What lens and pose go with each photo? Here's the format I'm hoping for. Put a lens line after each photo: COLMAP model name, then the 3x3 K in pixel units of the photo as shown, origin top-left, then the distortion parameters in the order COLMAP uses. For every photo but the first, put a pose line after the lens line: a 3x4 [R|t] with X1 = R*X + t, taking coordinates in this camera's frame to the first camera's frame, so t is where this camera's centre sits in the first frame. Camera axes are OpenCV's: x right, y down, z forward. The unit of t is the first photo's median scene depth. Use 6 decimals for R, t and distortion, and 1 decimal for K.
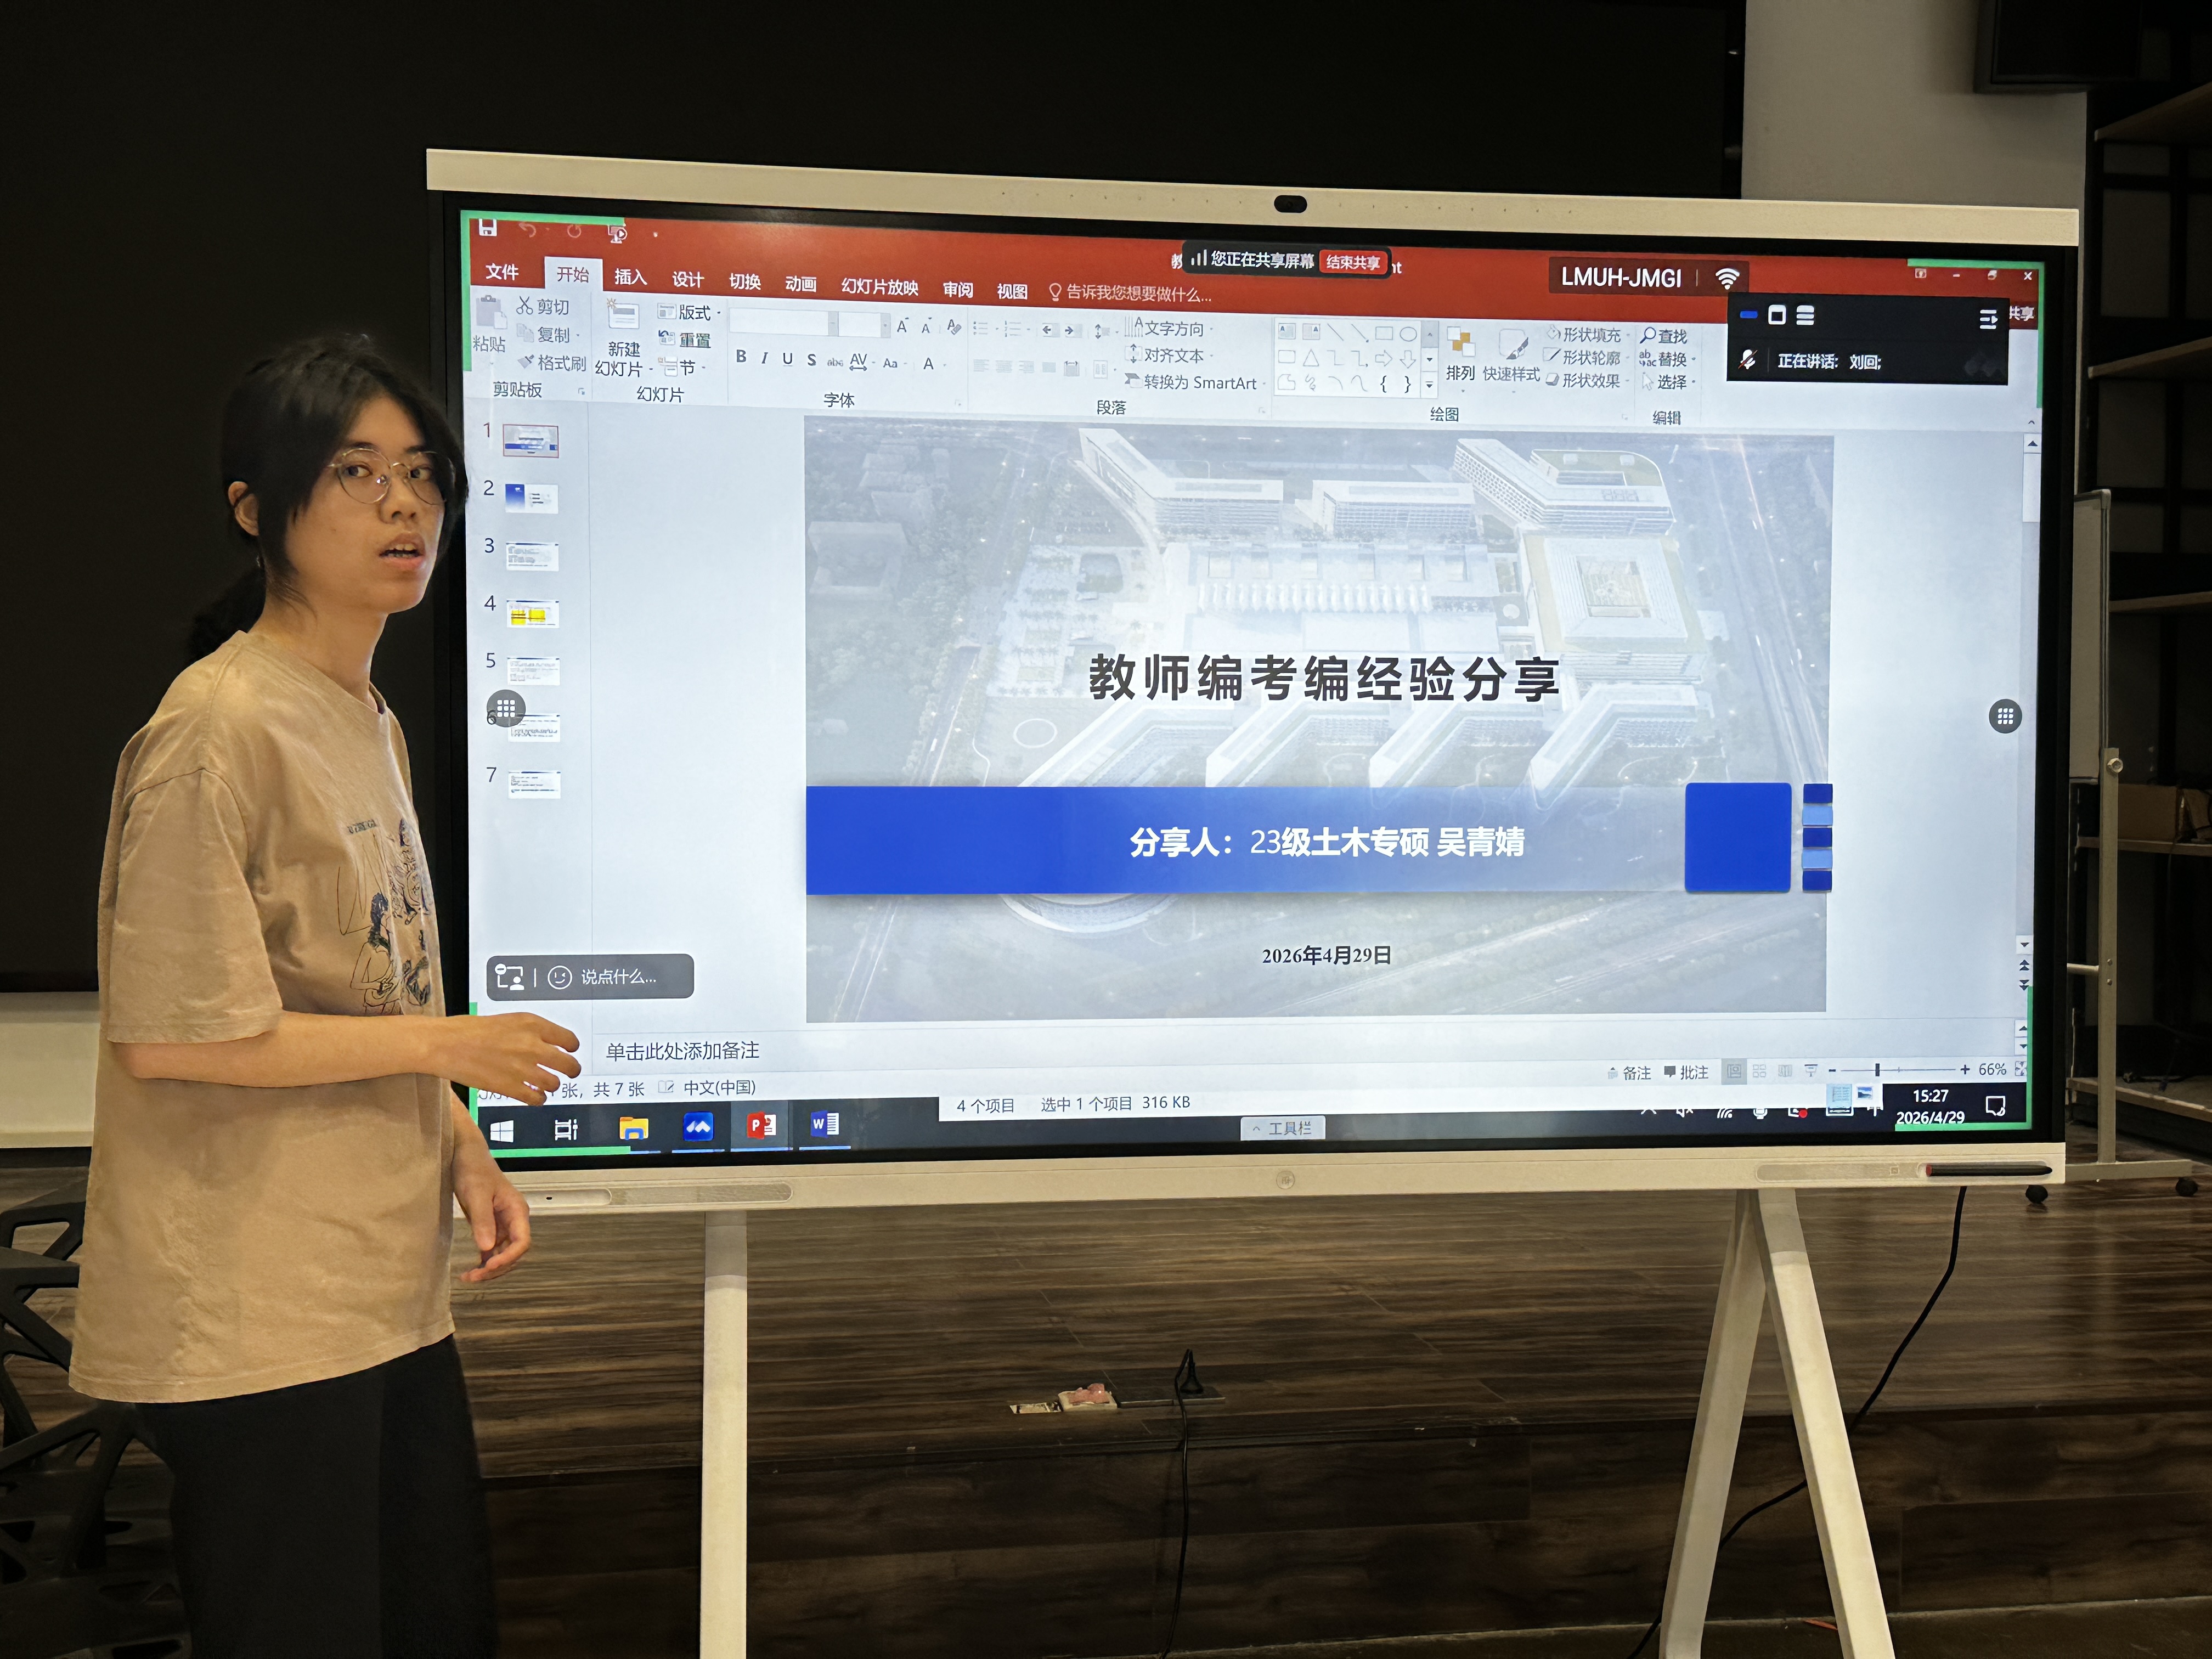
lens RADIAL K [[2482.3, 0, 1106.0], [0, 2482.3, 829.5], [0, 0, 1]] dist [0.044403, -0.014081]
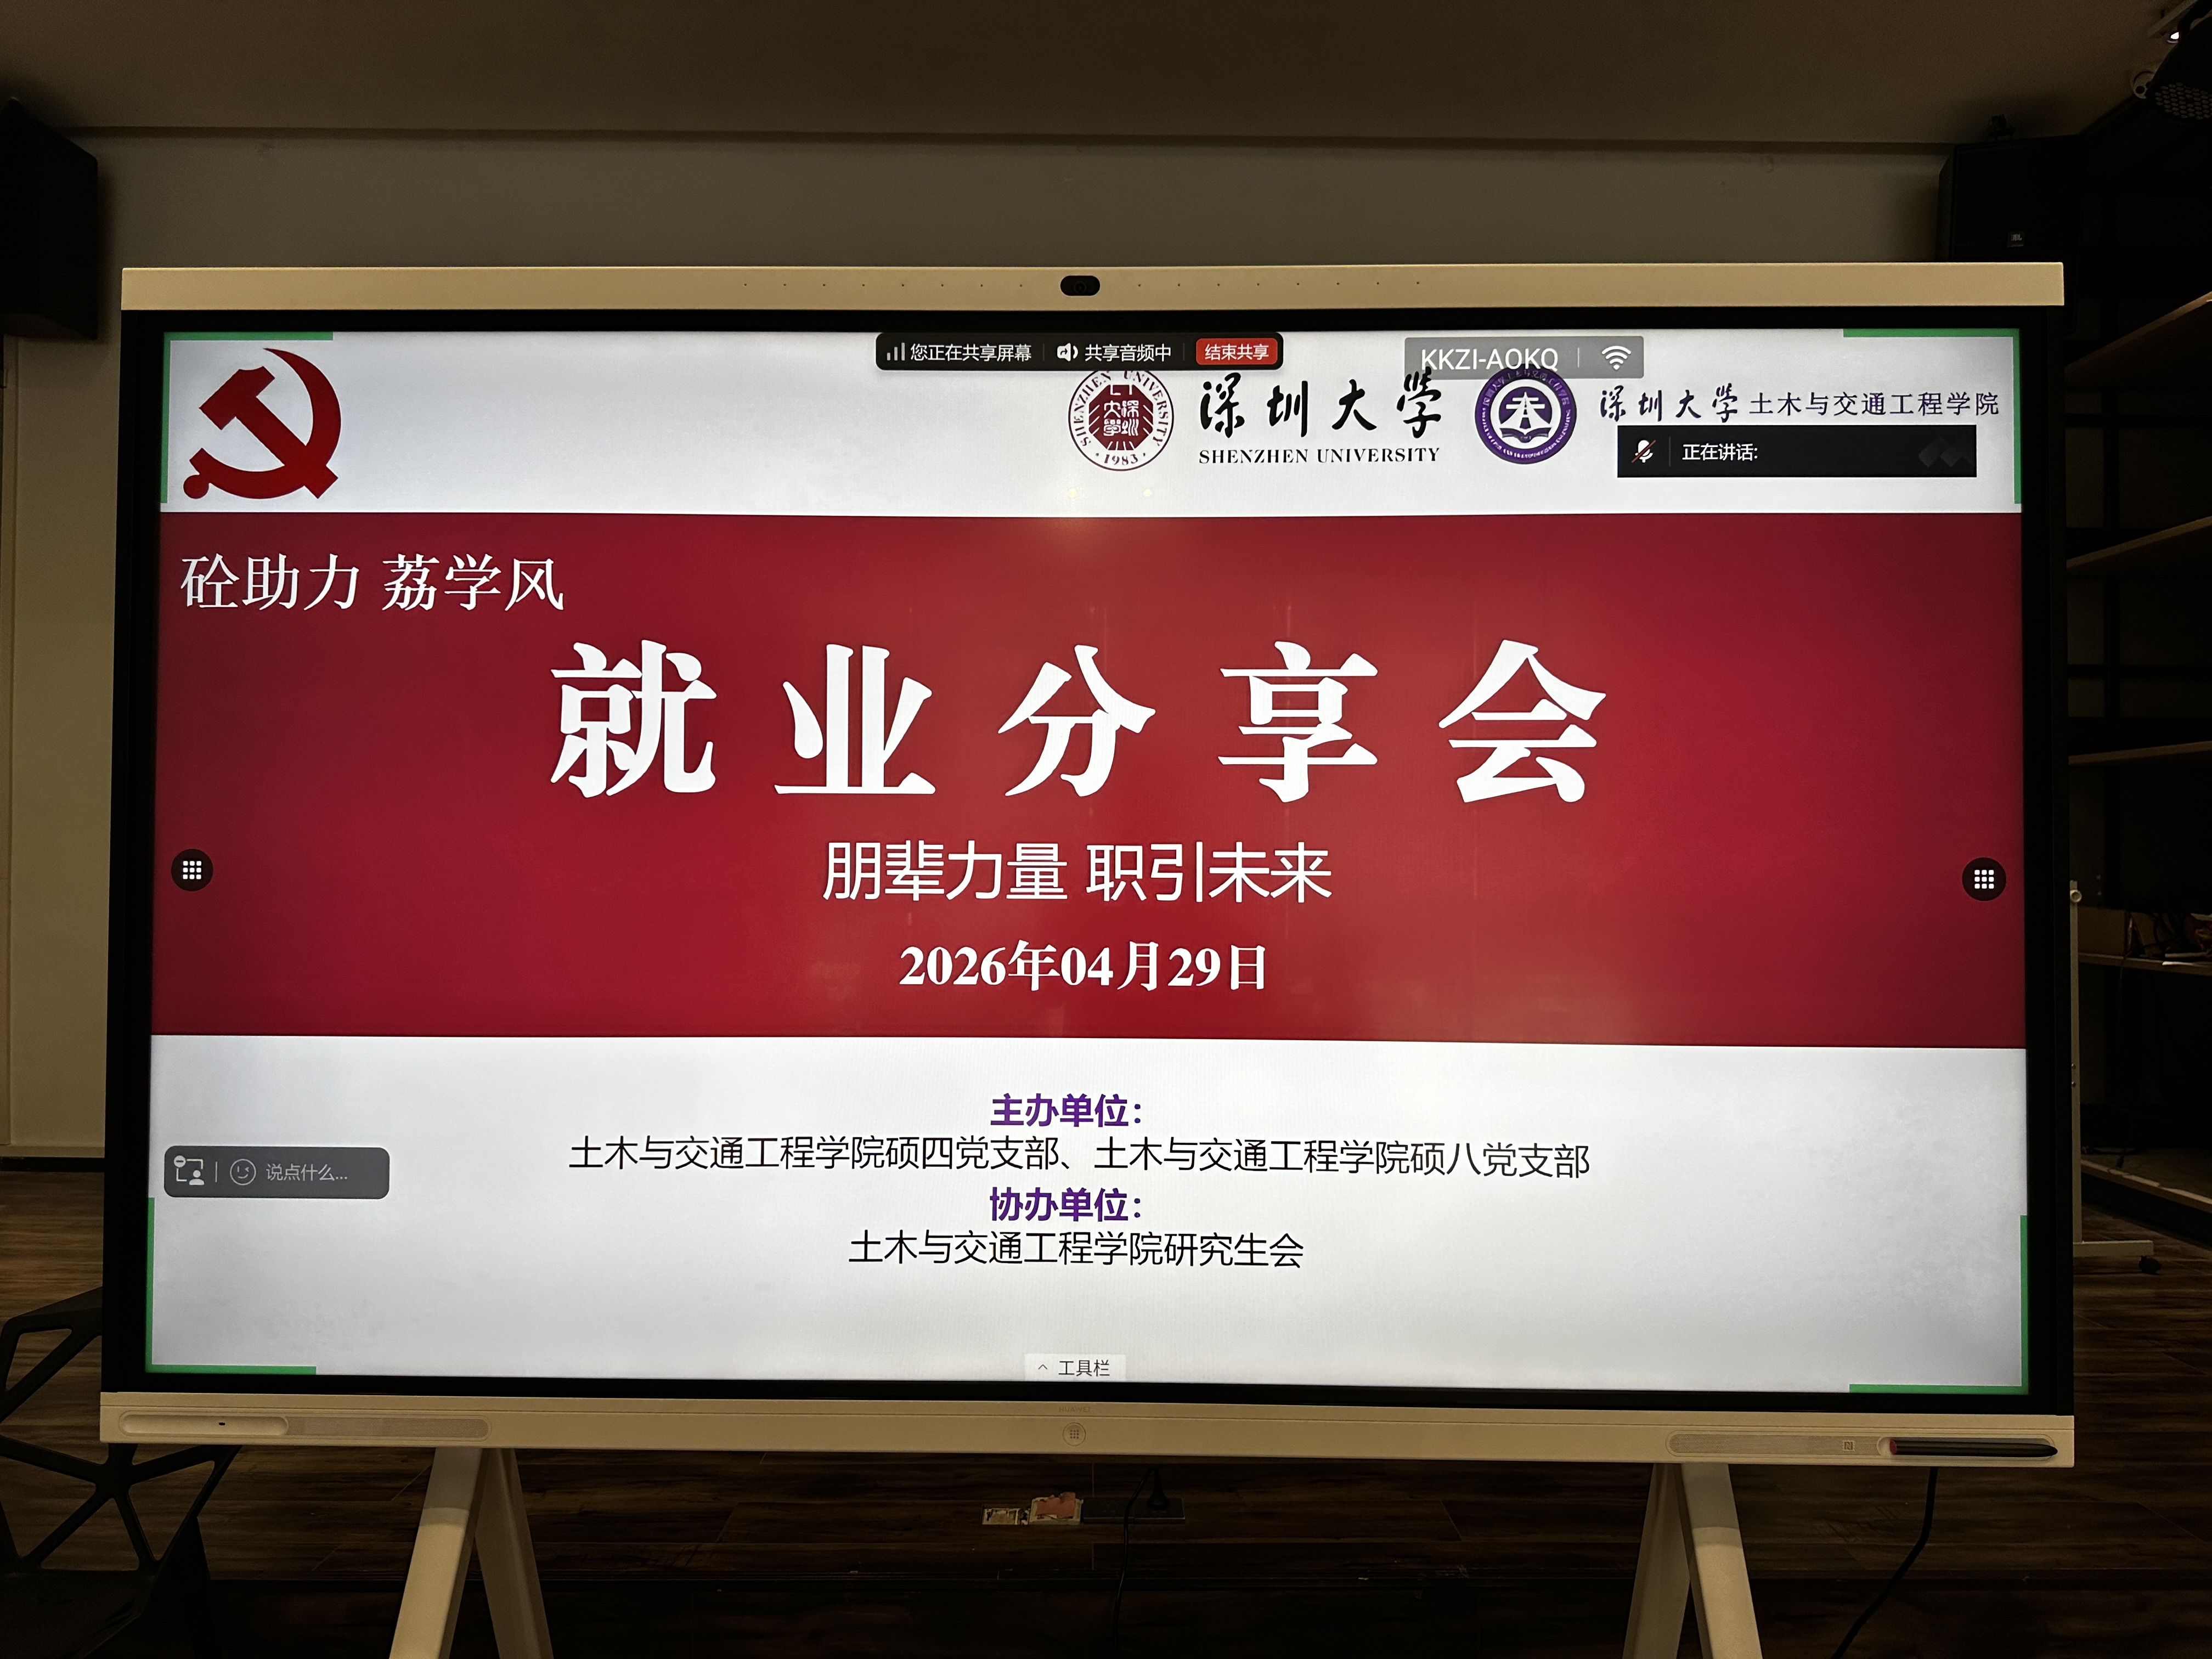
lens RADIAL K [[1534.7, 0, 1106.0], [0, 1534.7, 829.5], [0, 0, 1]] dist [-0.008021, 0.001314]
pose [[0.986154, -0.001651, -0.165823, 0.164437], [-0.007051, 0.998629, -0.051877, -0.034303], [0.165681, 0.052328, 0.984790, 0.470795]]
